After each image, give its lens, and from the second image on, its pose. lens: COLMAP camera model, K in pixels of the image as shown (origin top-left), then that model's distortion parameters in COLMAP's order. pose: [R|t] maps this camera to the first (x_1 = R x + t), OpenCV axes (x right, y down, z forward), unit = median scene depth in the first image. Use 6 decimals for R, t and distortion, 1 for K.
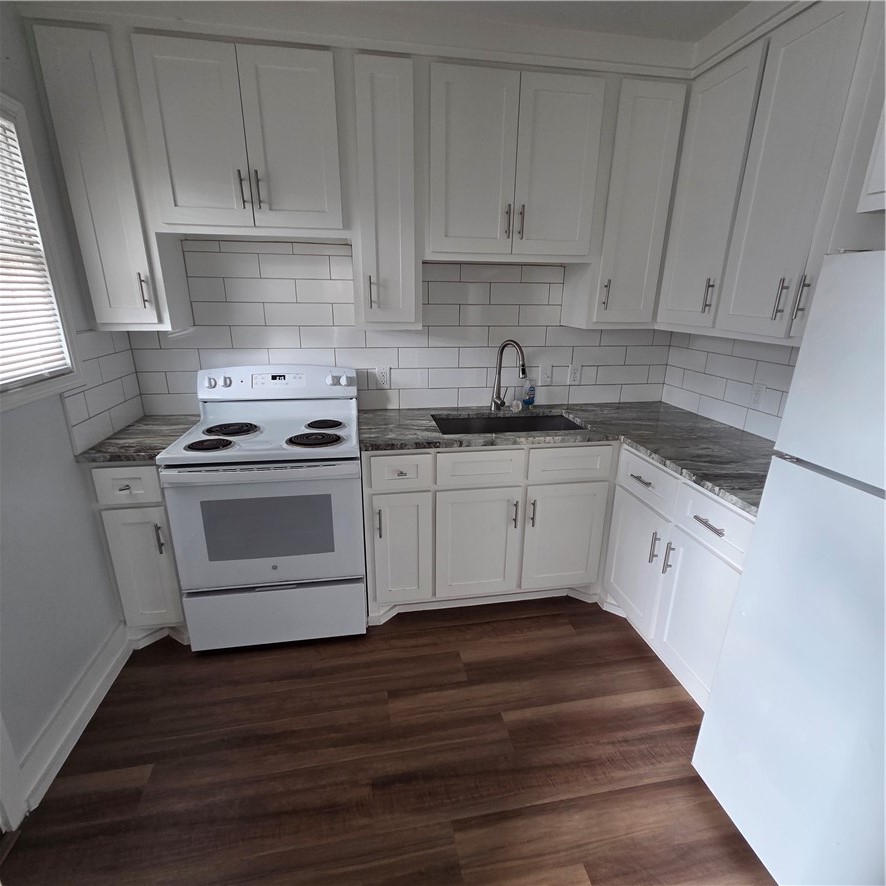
lens RADIAL K [[479.8, 0, 439.1], [0, 479.8, 450.2], [0, 0, 1]] dist [0.001515, 0.001375]
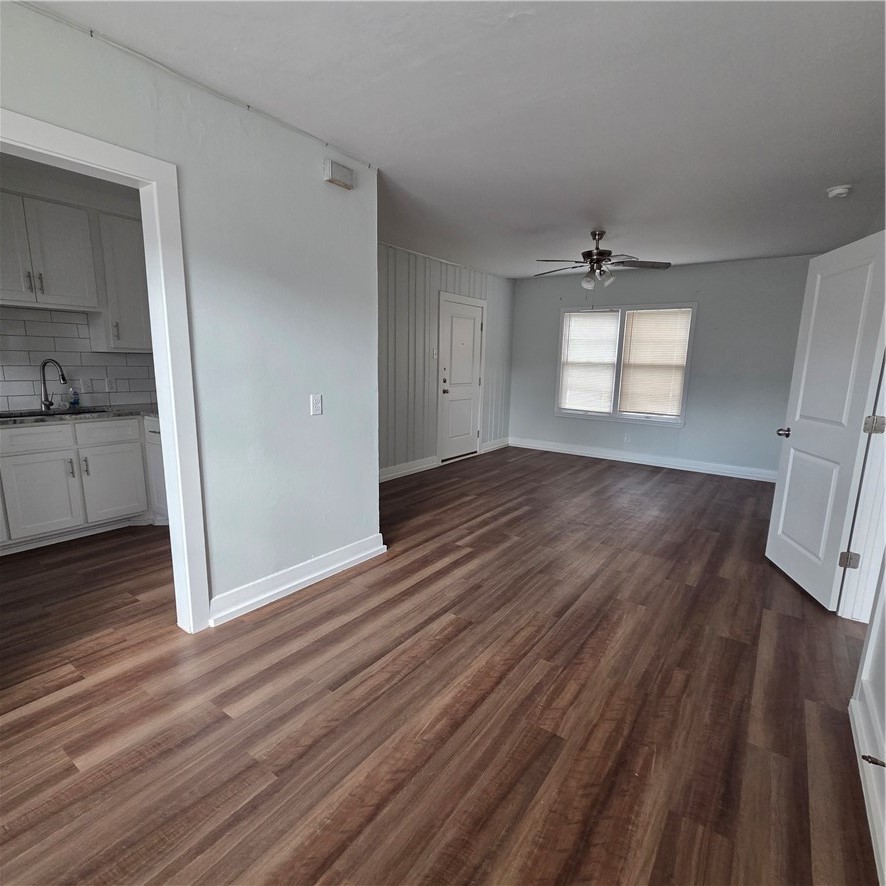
lens RADIAL K [[479.8, 0, 447.2], [0, 479.8, 447.9], [0, 0, 1]] dist [0.001515, 0.001375]
pose [[0.706962, -0.126144, 0.695911, -0.049240], [0.213932, 0.976012, -0.040412, 0.369607], [-0.674120, 0.177447, 0.716990, -0.860648]]
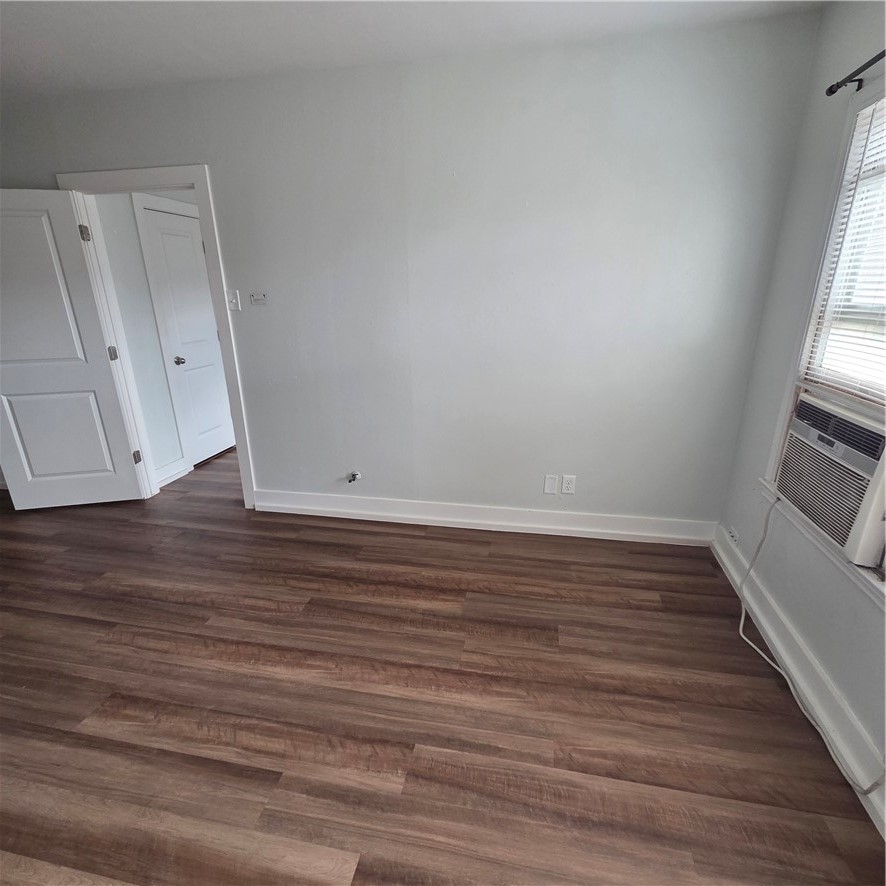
lens RADIAL K [[479.8, 0, 428.4], [0, 479.8, 467.6], [0, 0, 1]] dist [0.001515, 0.001375]
pose [[-0.923151, -0.138523, 0.358614, -0.009952], [0.118189, 0.785387, 0.607617, -0.134209], [-0.365820, 0.603306, -0.708659, 0.462196]]
